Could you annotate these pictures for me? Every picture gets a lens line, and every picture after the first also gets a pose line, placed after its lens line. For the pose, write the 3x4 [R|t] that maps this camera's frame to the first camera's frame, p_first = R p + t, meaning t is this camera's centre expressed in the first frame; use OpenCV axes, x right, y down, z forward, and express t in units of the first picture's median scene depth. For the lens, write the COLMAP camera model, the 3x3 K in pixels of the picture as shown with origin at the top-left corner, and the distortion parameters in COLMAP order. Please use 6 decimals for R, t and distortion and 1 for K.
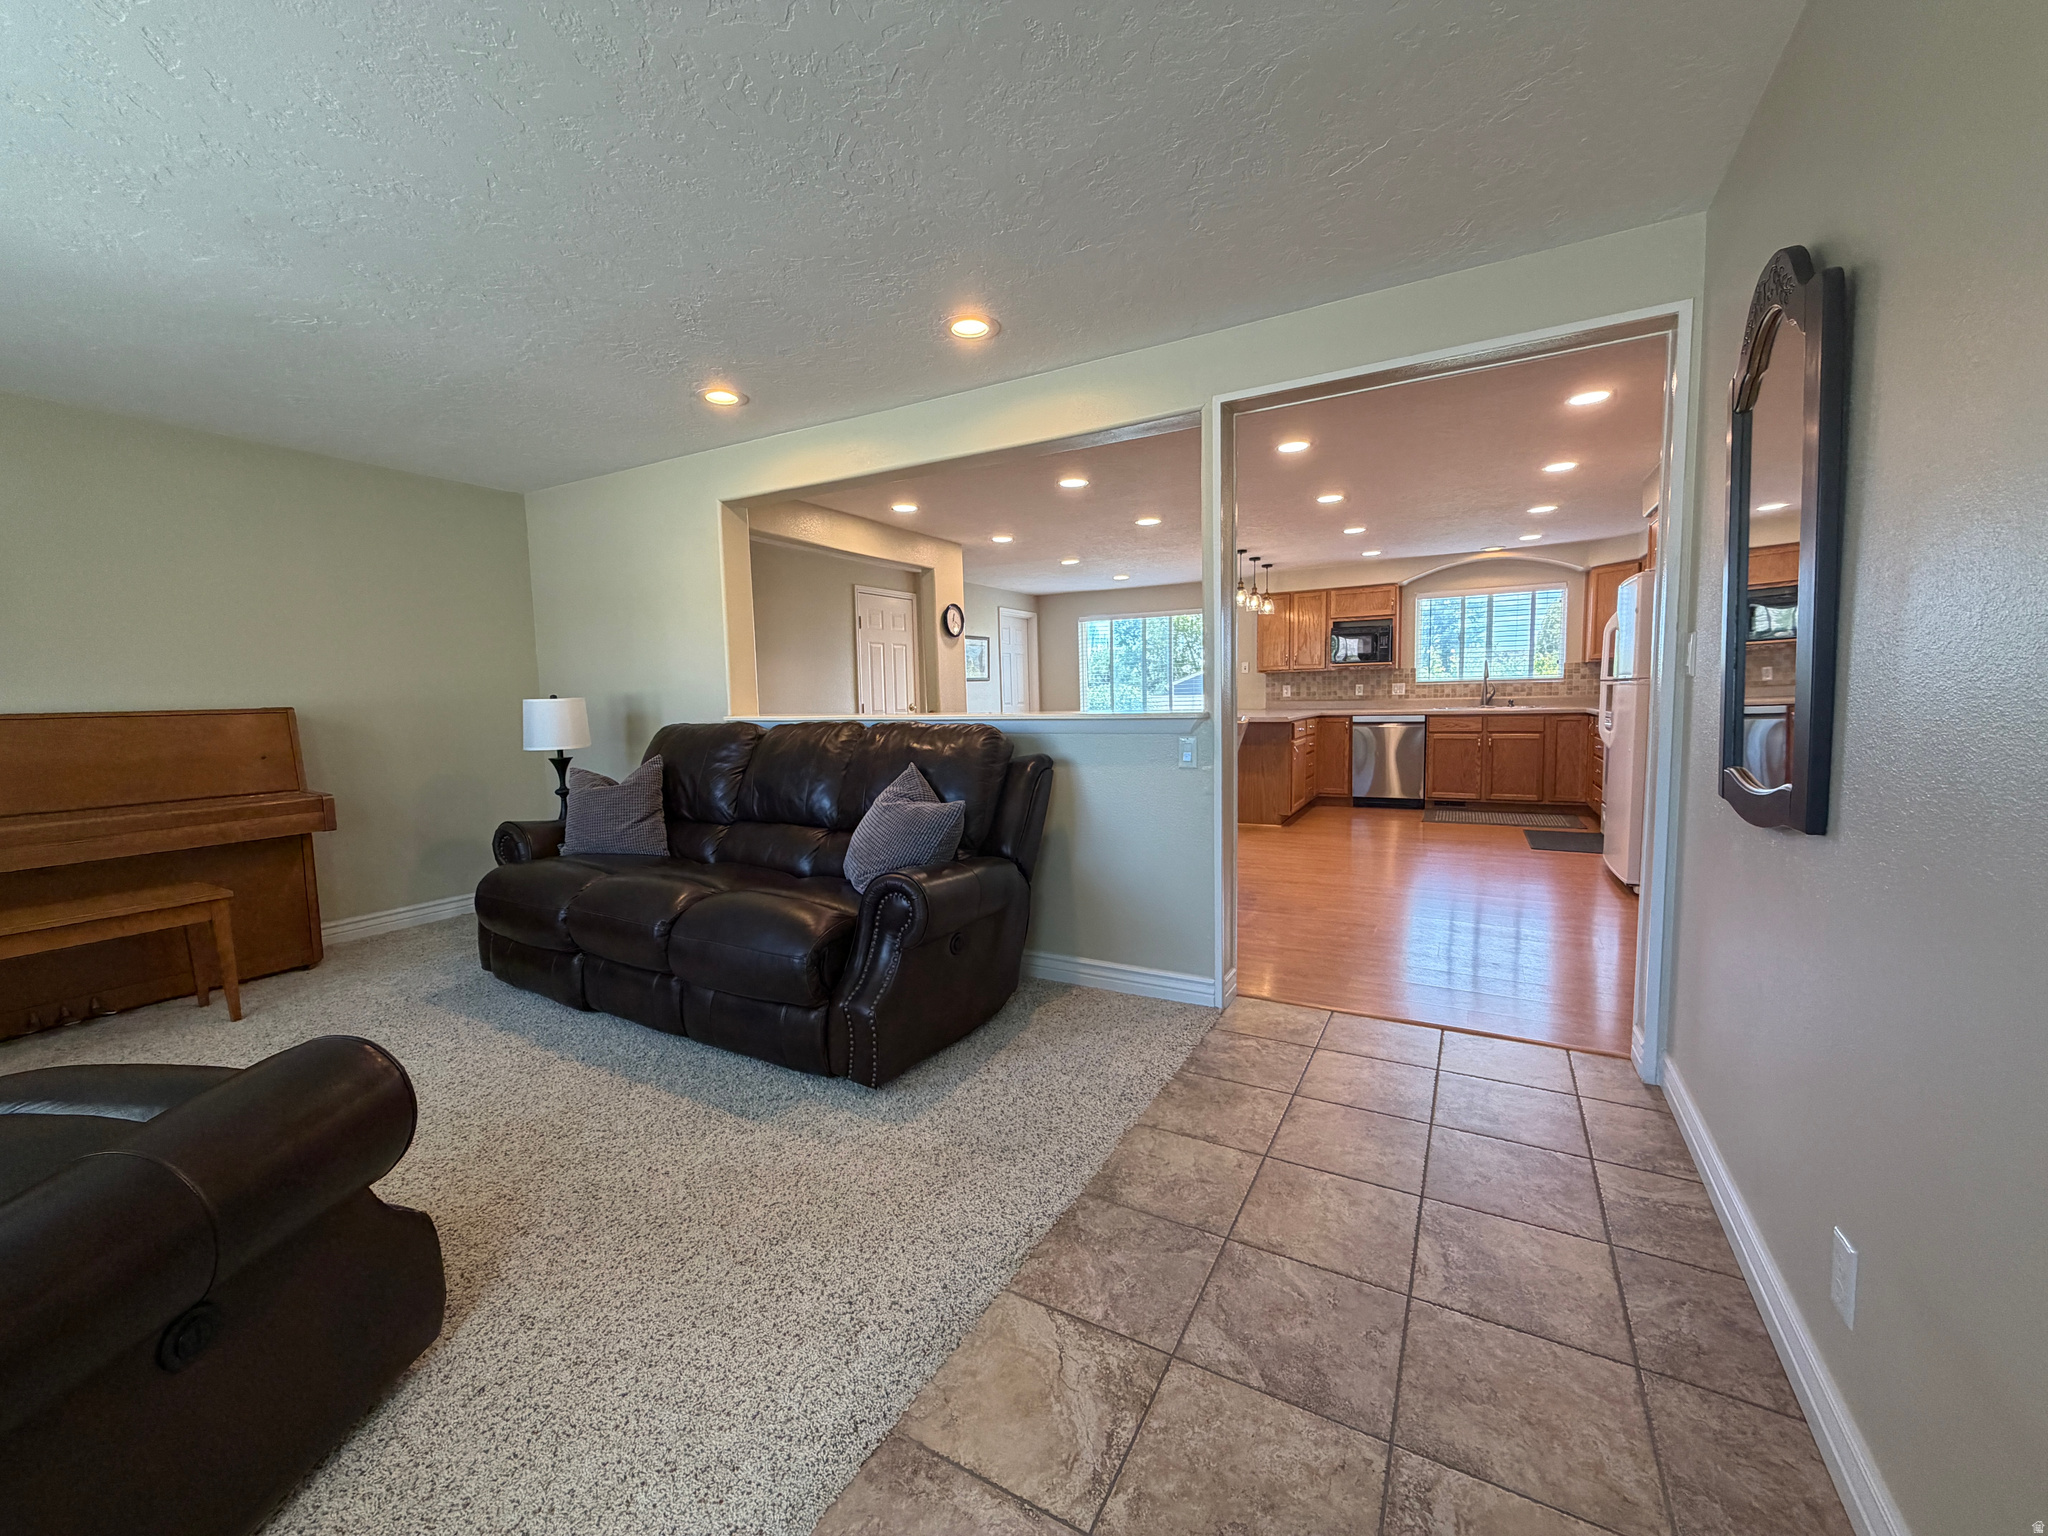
lens RADIAL K [[815.9, 0, 1018.5], [0, 815.9, 767.6], [0, 0, 1]] dist [0.000251, -0.000087]
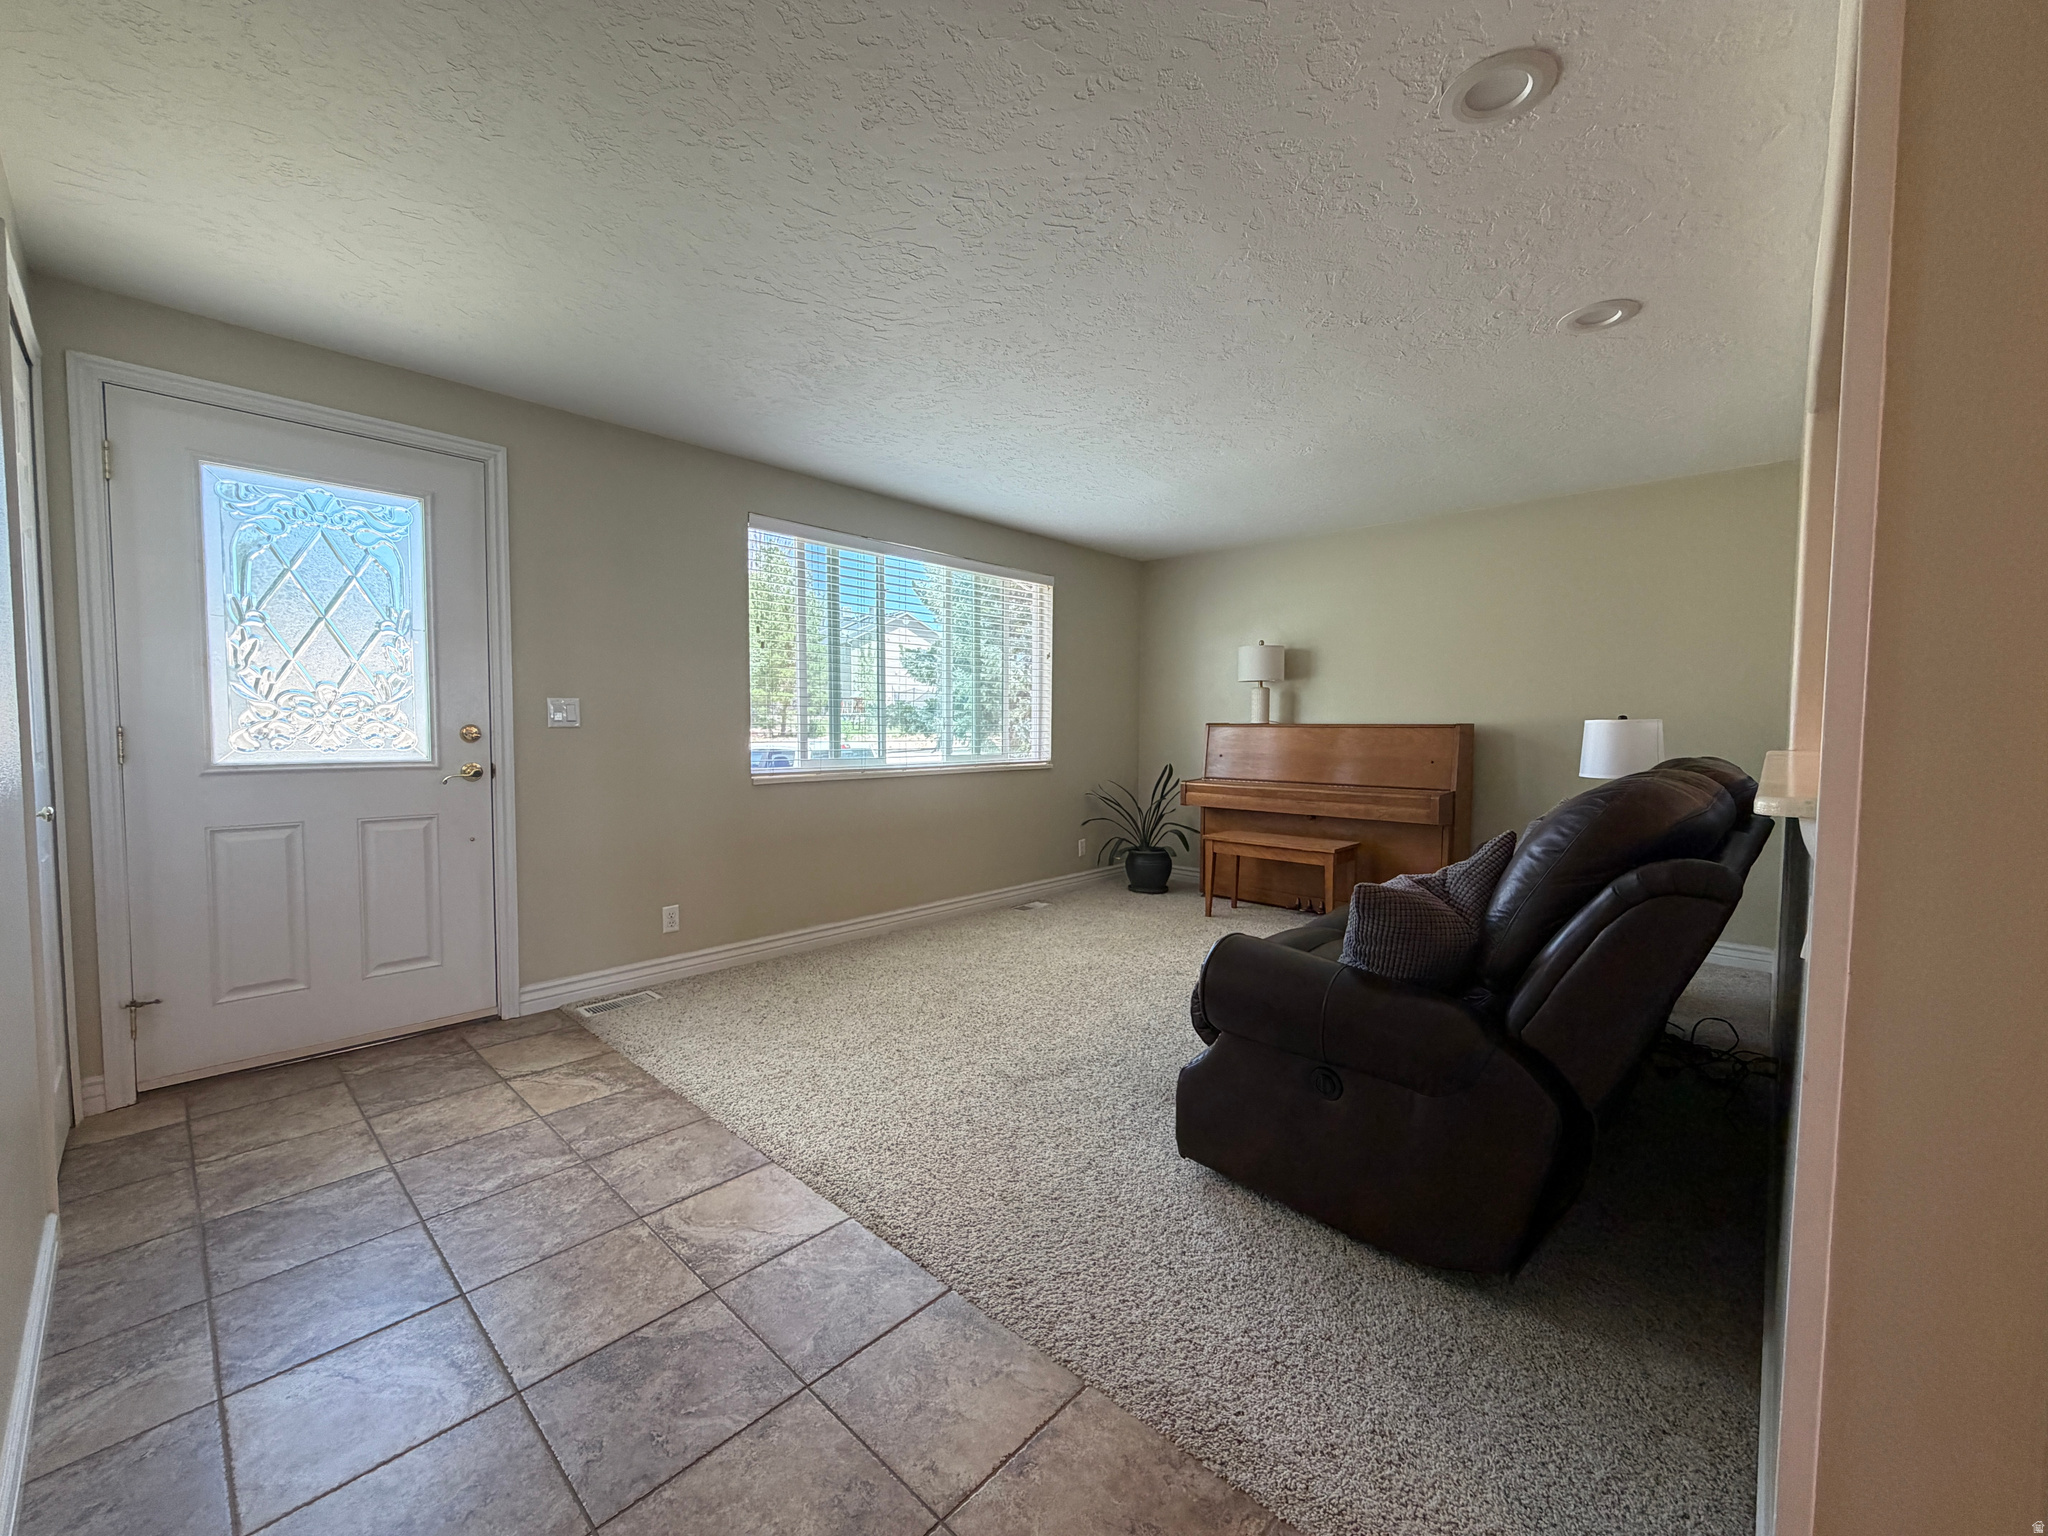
lens RADIAL K [[815.9, 0, 1018.5], [0, 815.9, 767.6], [0, 0, 1]] dist [0.000251, -0.000087]
pose [[-0.234497, 0.071385, -0.969492, 0.464854], [-0.087765, 0.991673, 0.094247, -0.066366], [0.968147, 0.107188, -0.226279, 0.643124]]
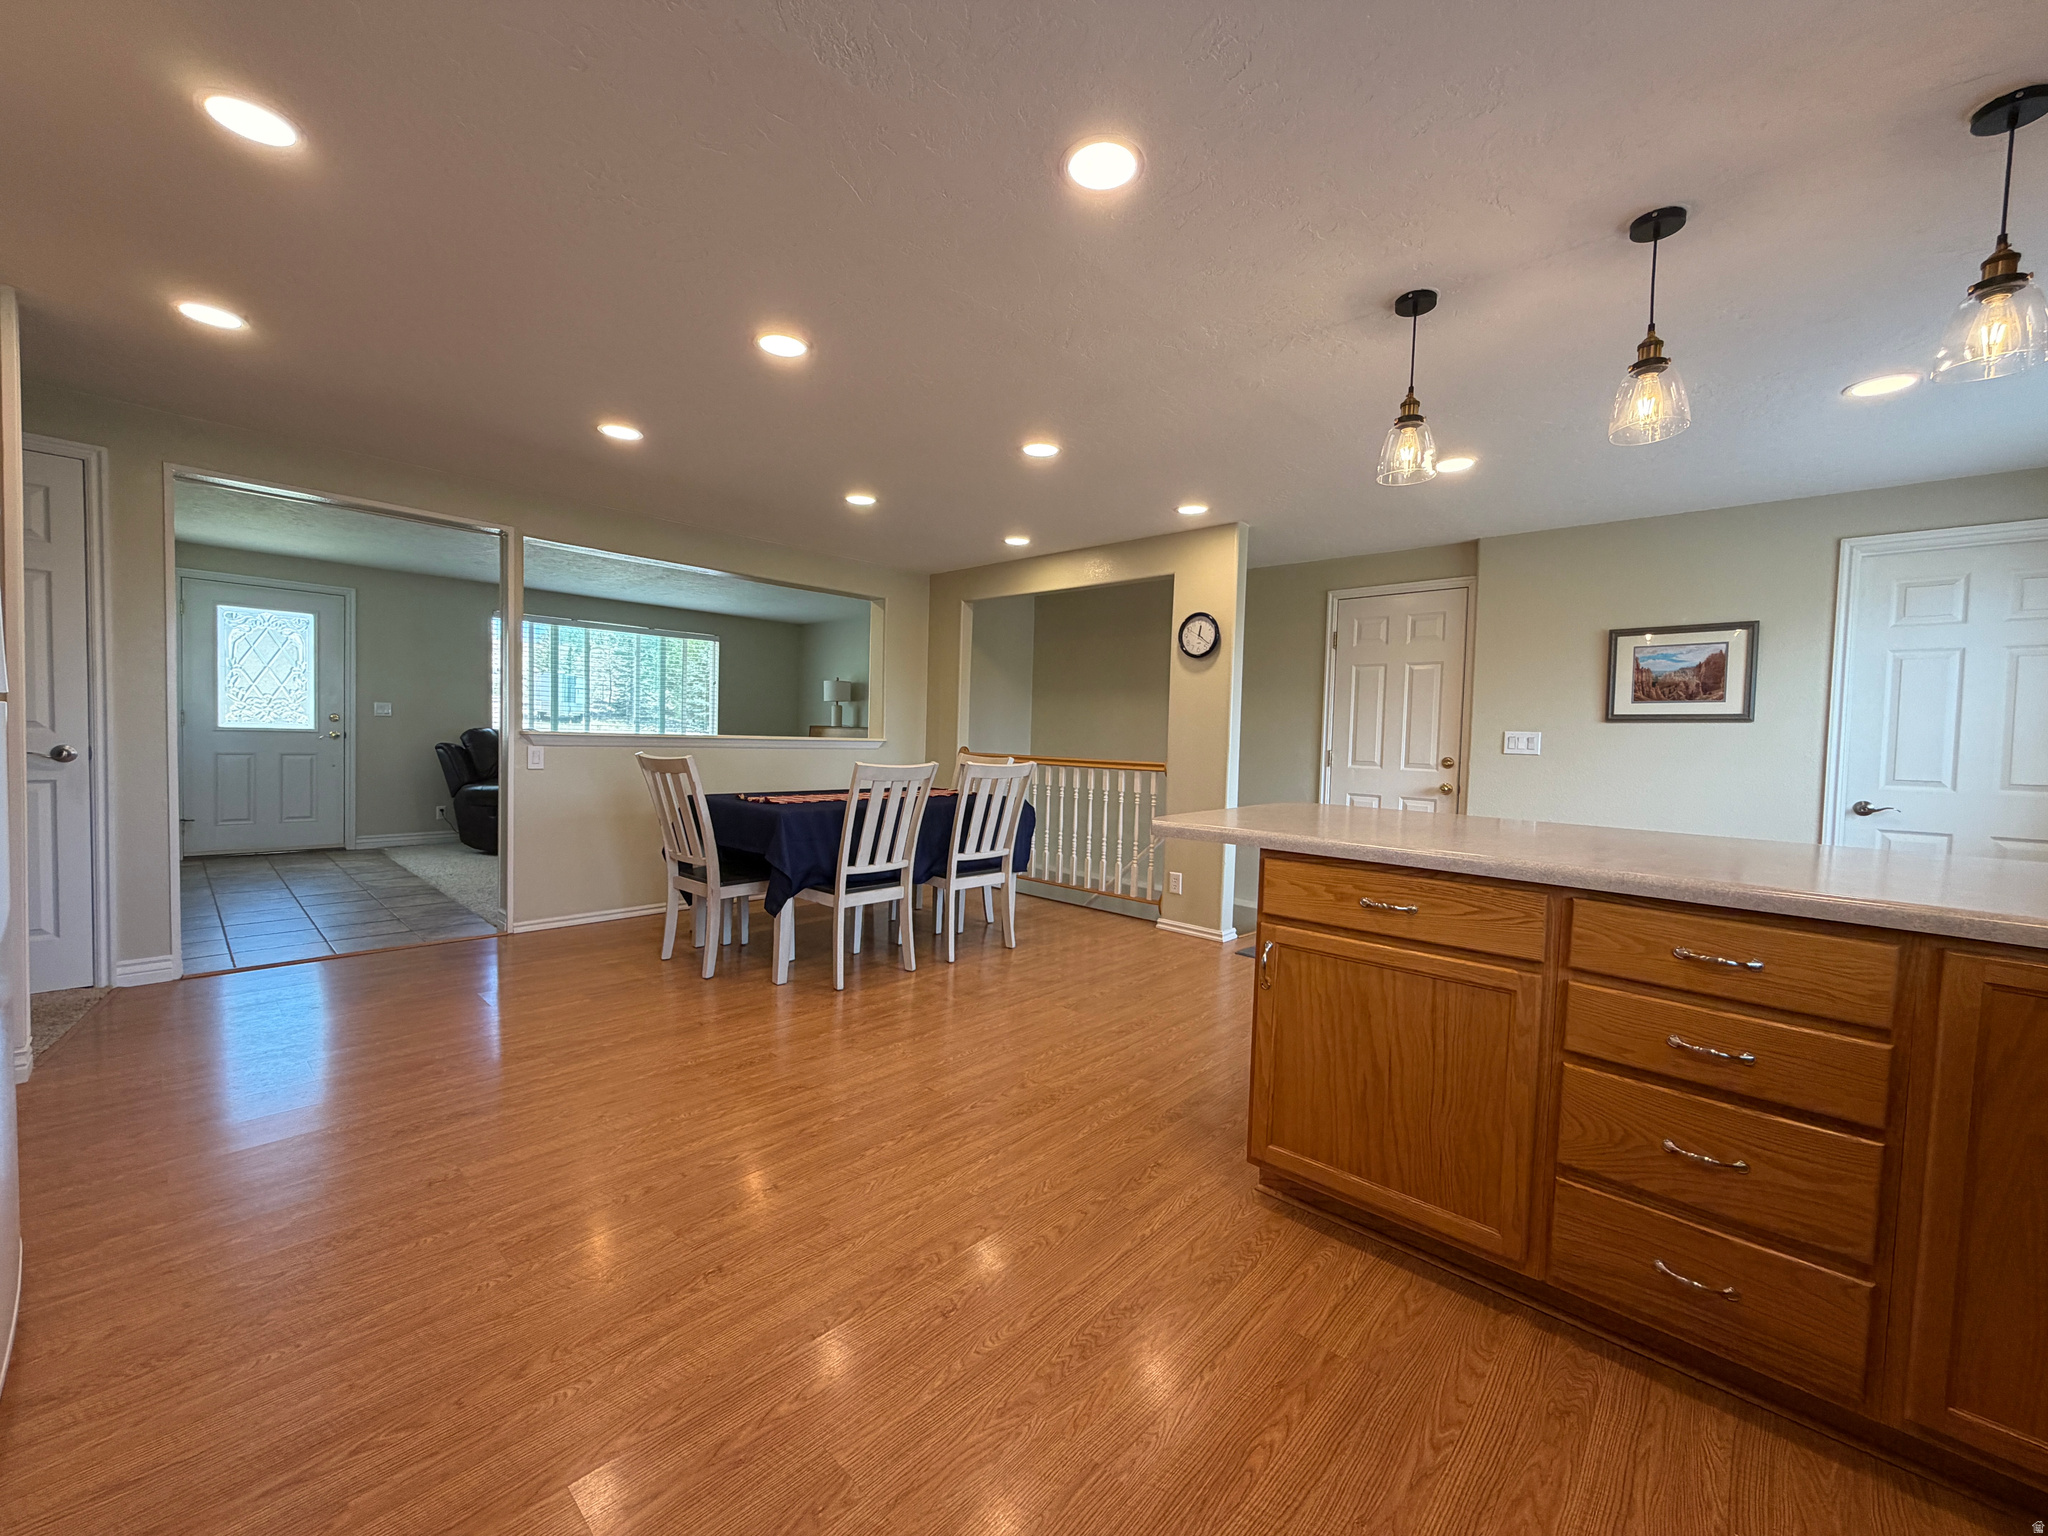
lens RADIAL K [[814.3, 0, 1018.6], [0, 814.3, 767.6], [0, 0, 1]] dist [0.000364, -0.000098]
pose [[-0.239745, 0.055760, -0.969233, 1.224512], [-0.111990, 0.990096, 0.084662, -0.194648], [0.964355, 0.128842, -0.231126, 1.870850]]
